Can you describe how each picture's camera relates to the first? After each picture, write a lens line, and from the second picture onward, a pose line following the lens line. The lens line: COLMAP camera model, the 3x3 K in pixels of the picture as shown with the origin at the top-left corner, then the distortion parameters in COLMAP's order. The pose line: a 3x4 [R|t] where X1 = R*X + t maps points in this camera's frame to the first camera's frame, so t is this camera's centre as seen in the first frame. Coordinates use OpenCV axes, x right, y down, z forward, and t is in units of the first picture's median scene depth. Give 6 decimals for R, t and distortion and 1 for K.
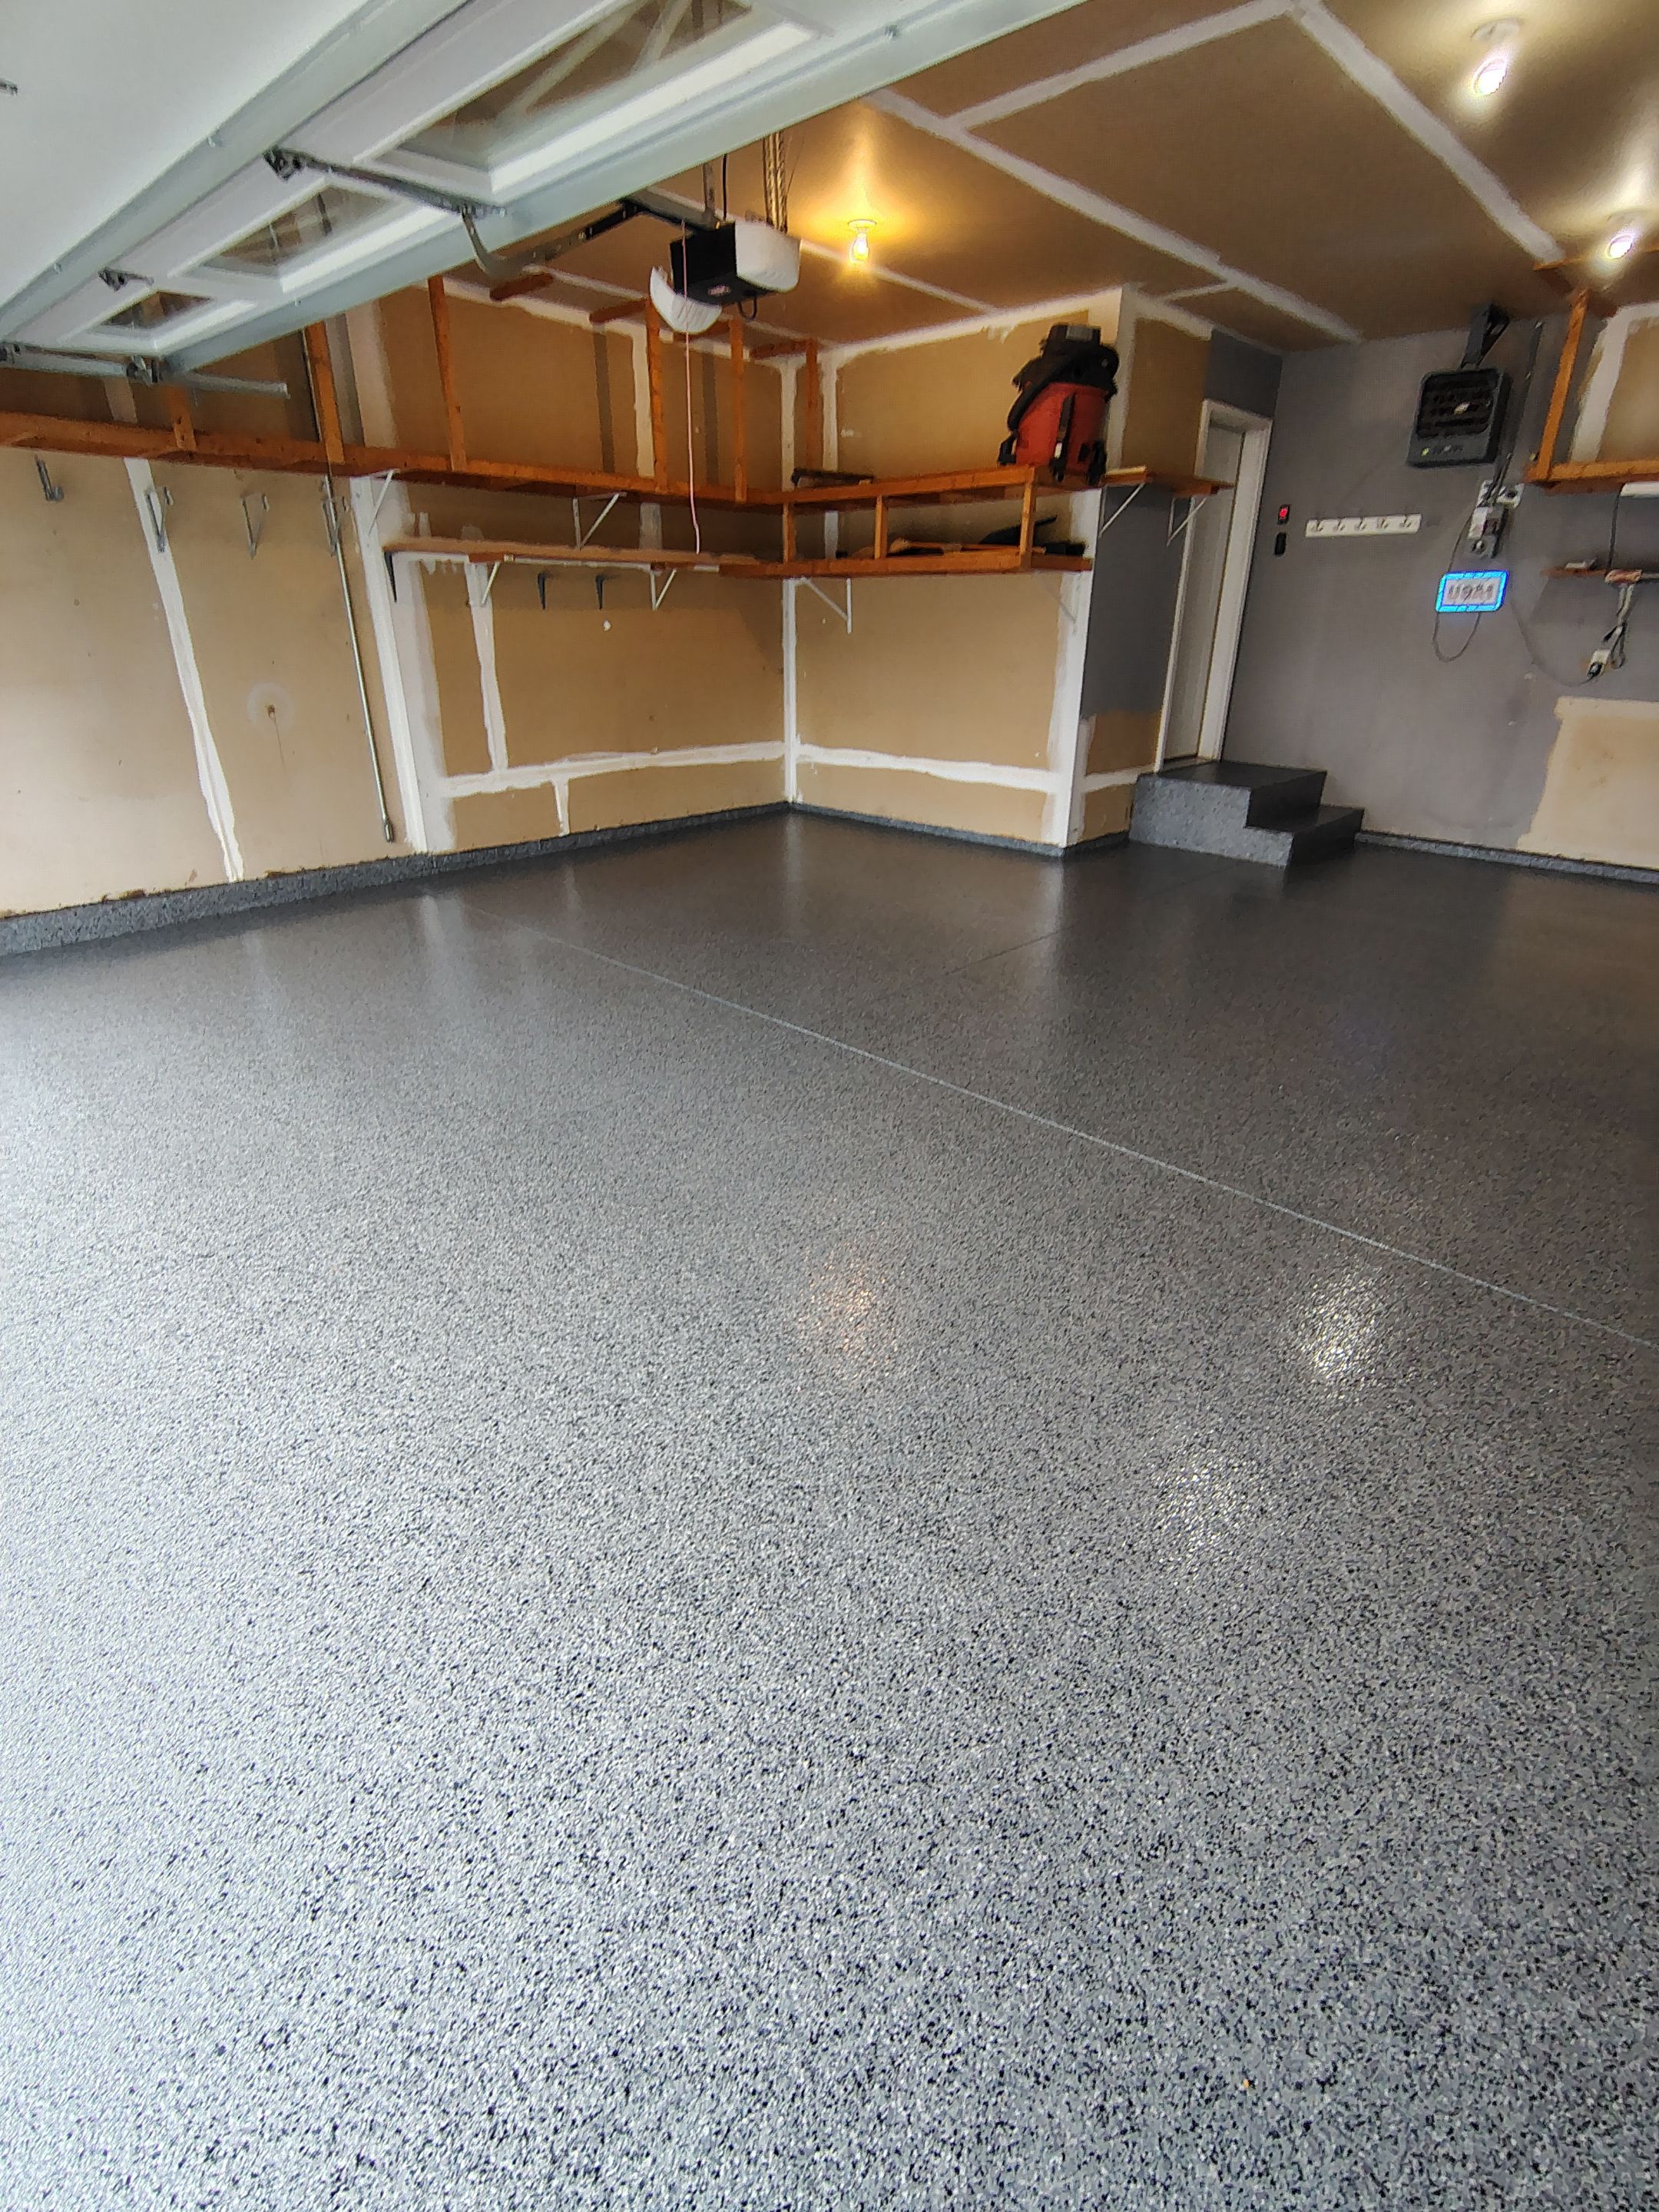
lens RADIAL K [[1031.2, 0, 817.9], [0, 1031.2, 1101.8], [0, 0, 1]] dist [-0.002995, 0.000656]
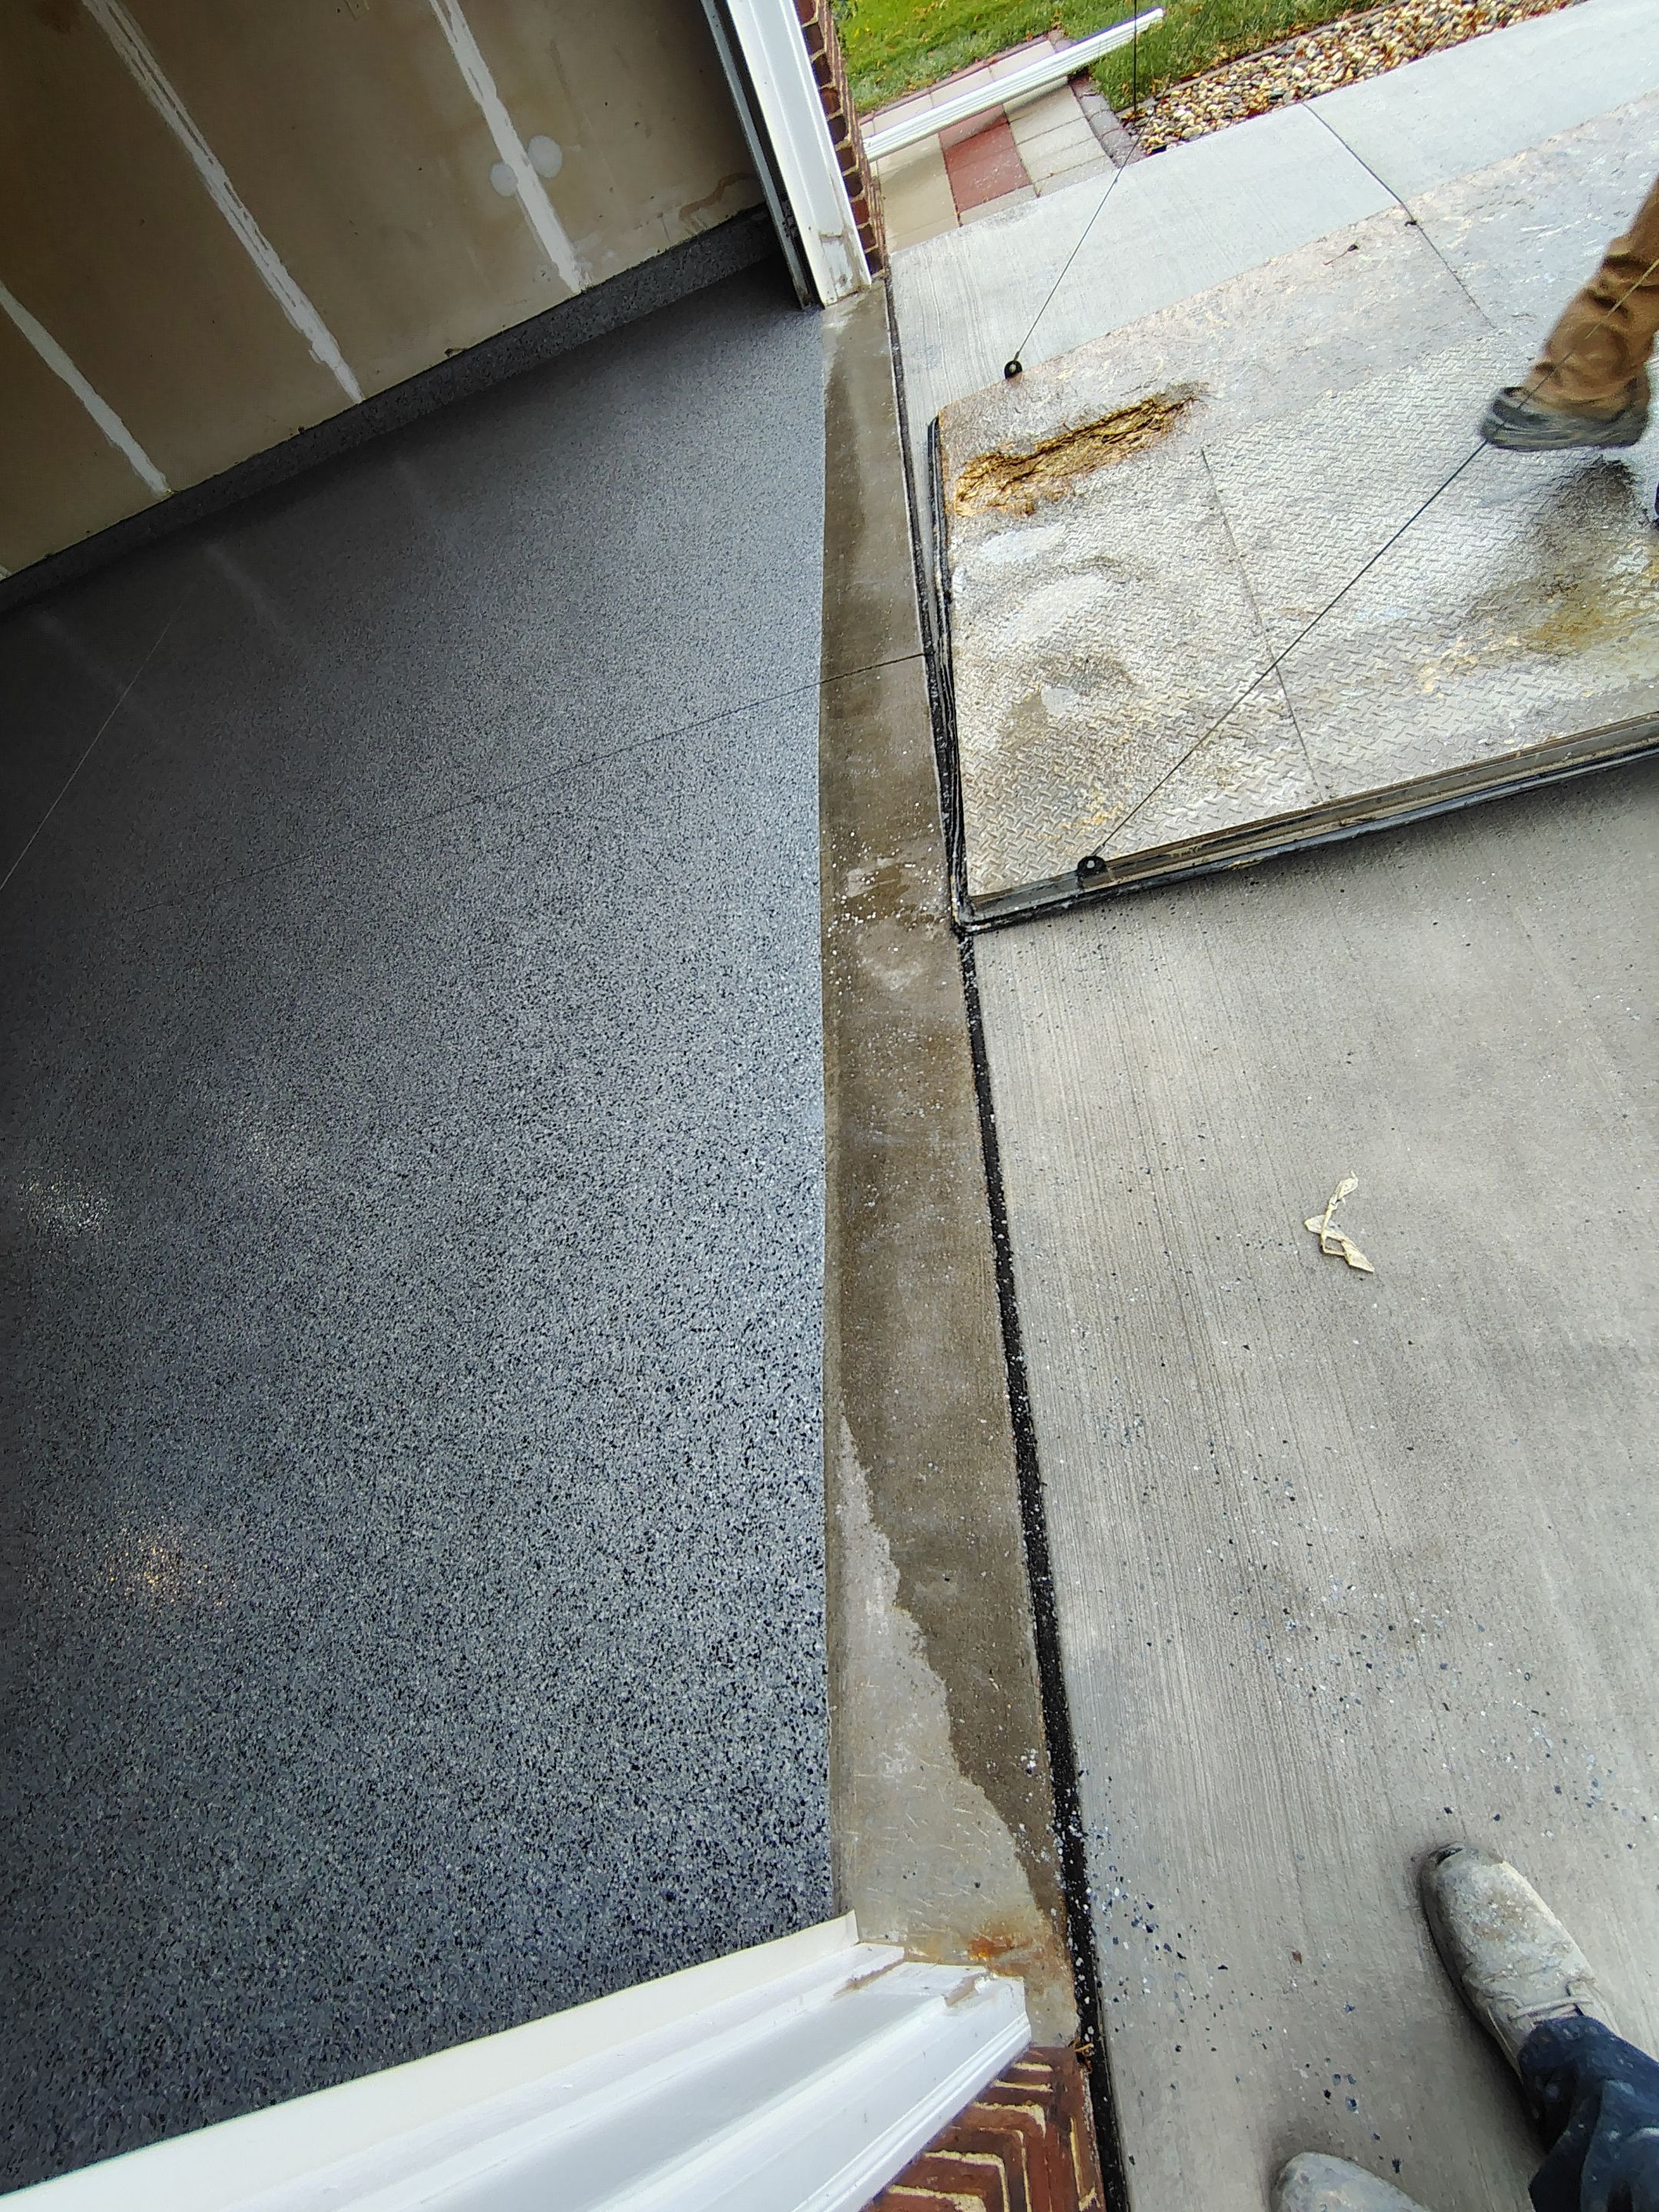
lens RADIAL K [[1031.2, 0, 817.9], [0, 1031.2, 1101.8], [0, 0, 1]] dist [-0.002995, 0.000656]
pose [[-0.656510, -0.454140, 0.602288, -0.702222], [0.601768, 0.166123, 0.781203, -0.188864], [-0.454830, 0.875306, 0.164226, 0.398285]]
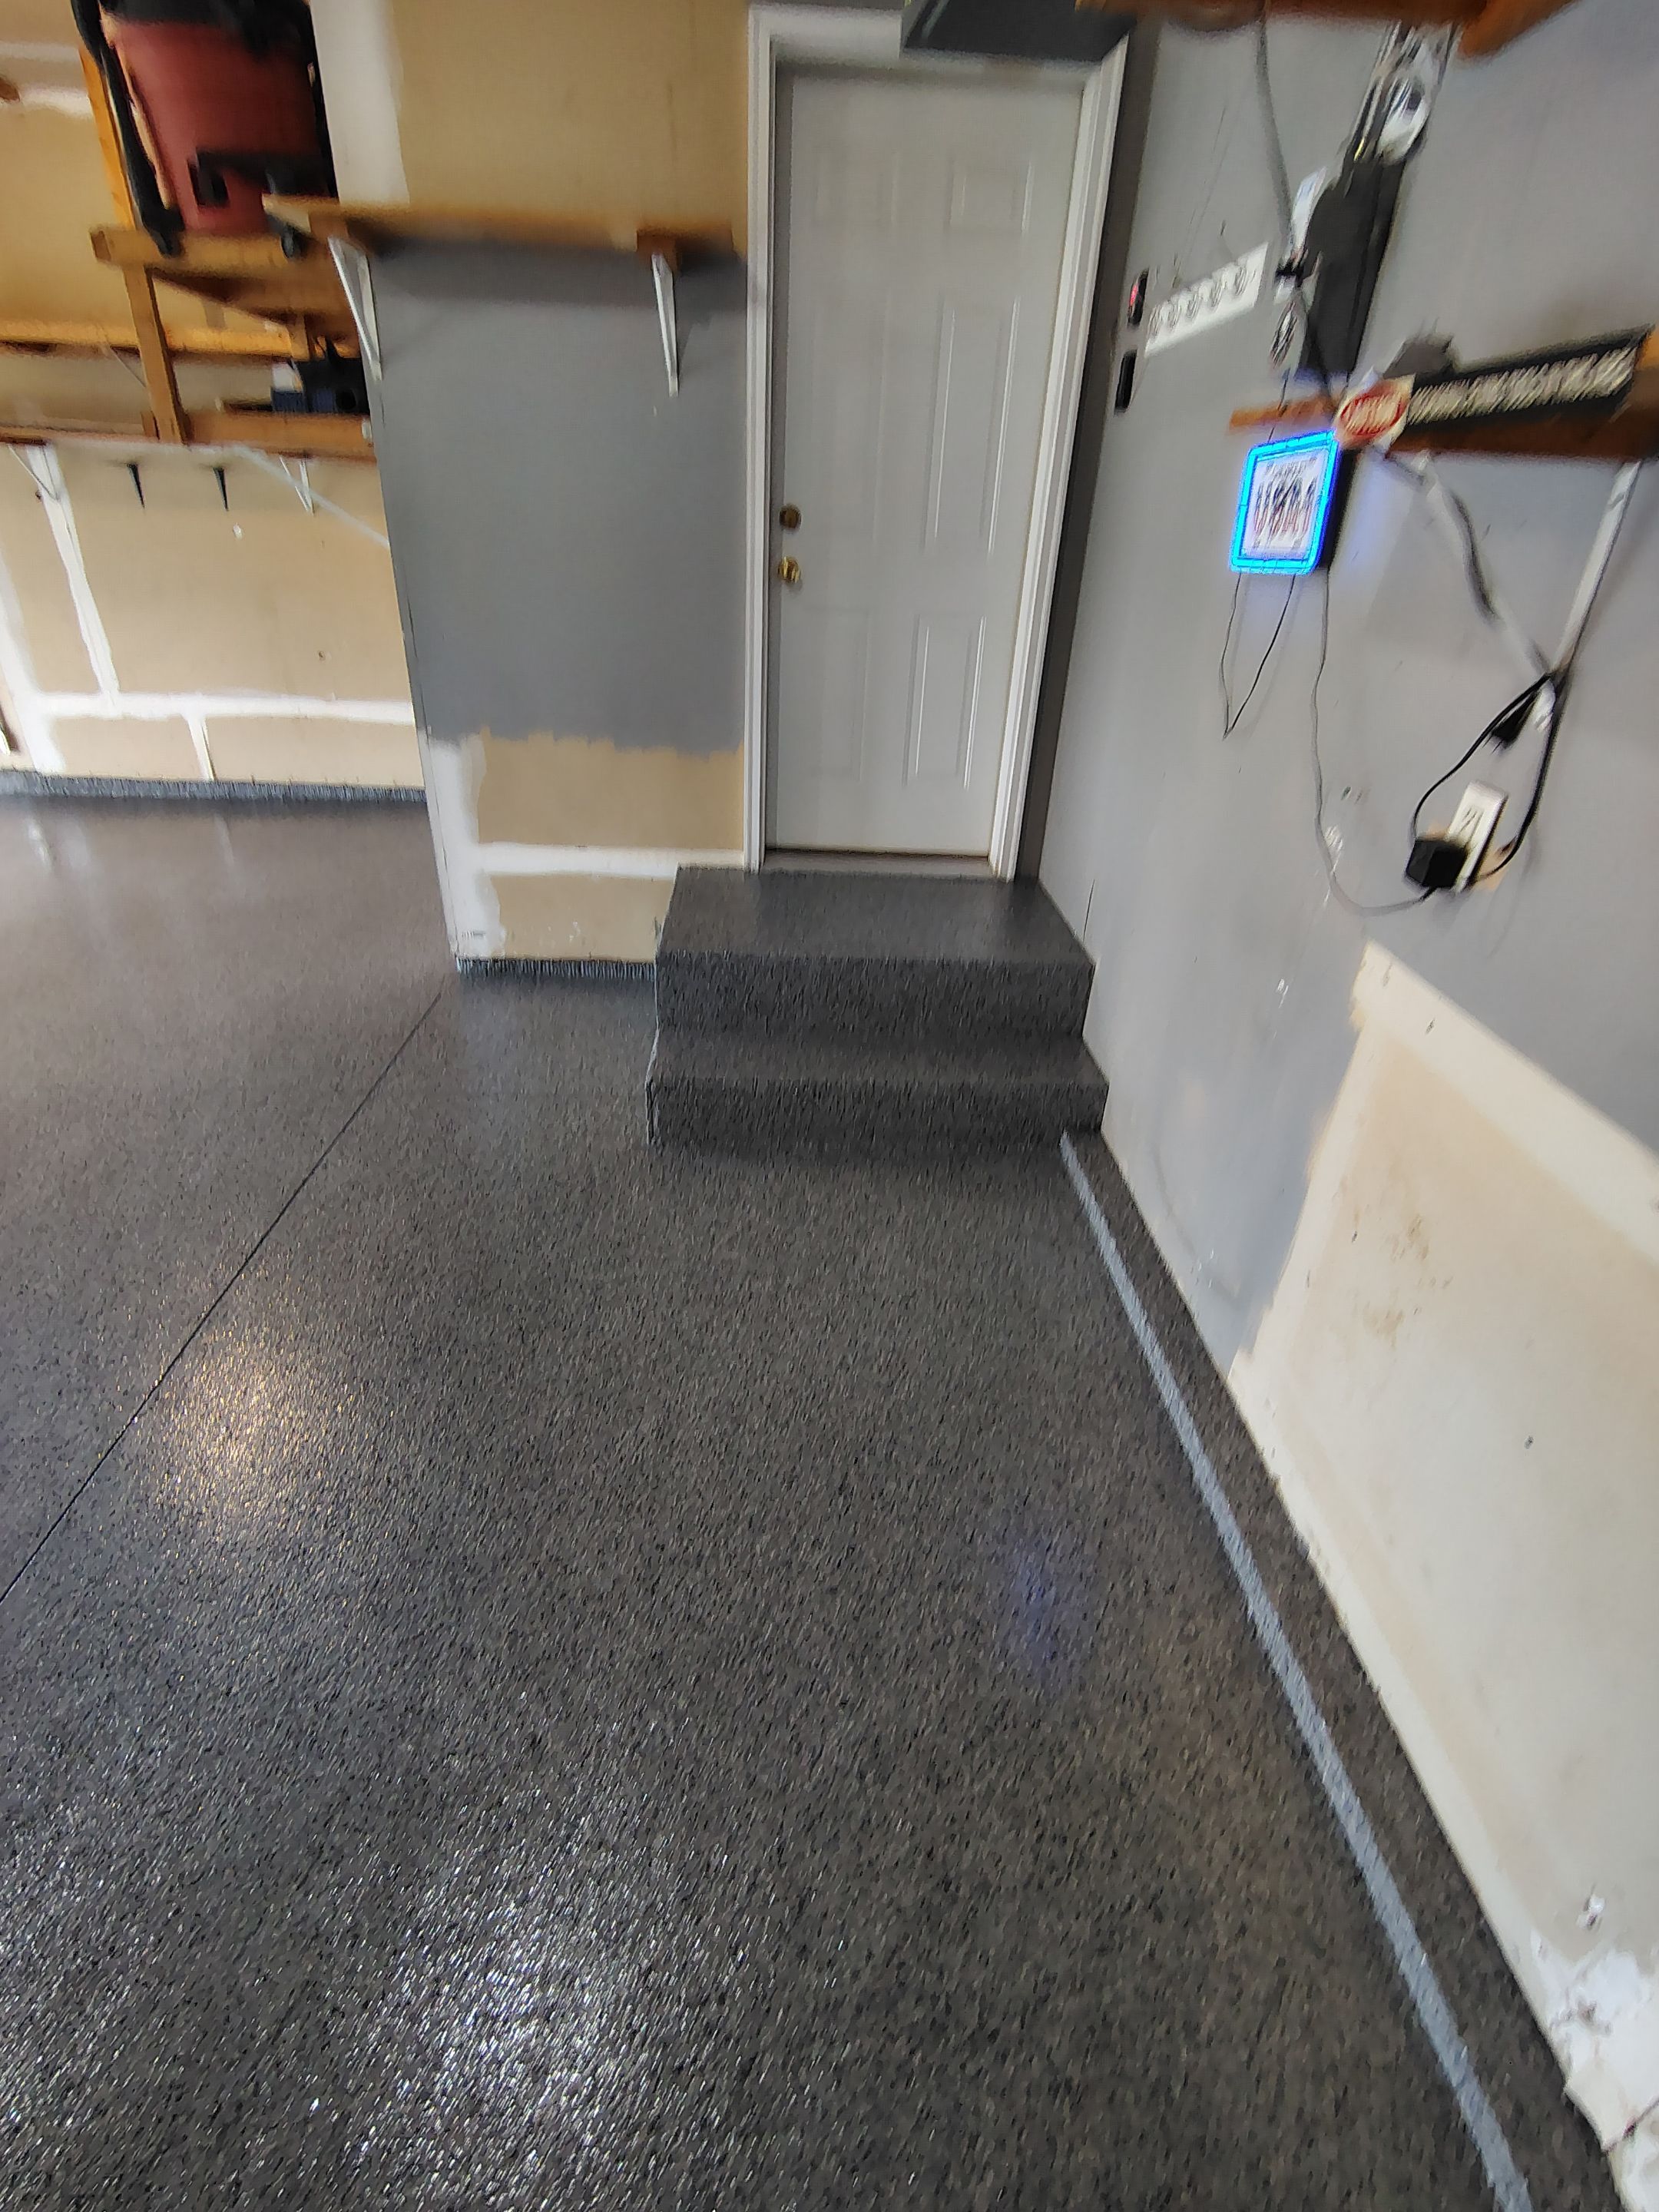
lens RADIAL K [[1031.2, 0, 817.9], [0, 1031.2, 1101.8], [0, 0, 1]] dist [-0.002995, 0.000656]
pose [[0.712074, 0.366220, -0.599027, 0.797095], [-0.331907, 0.927417, 0.172439, -0.357962], [0.618698, 0.076032, 0.781941, 0.726467]]
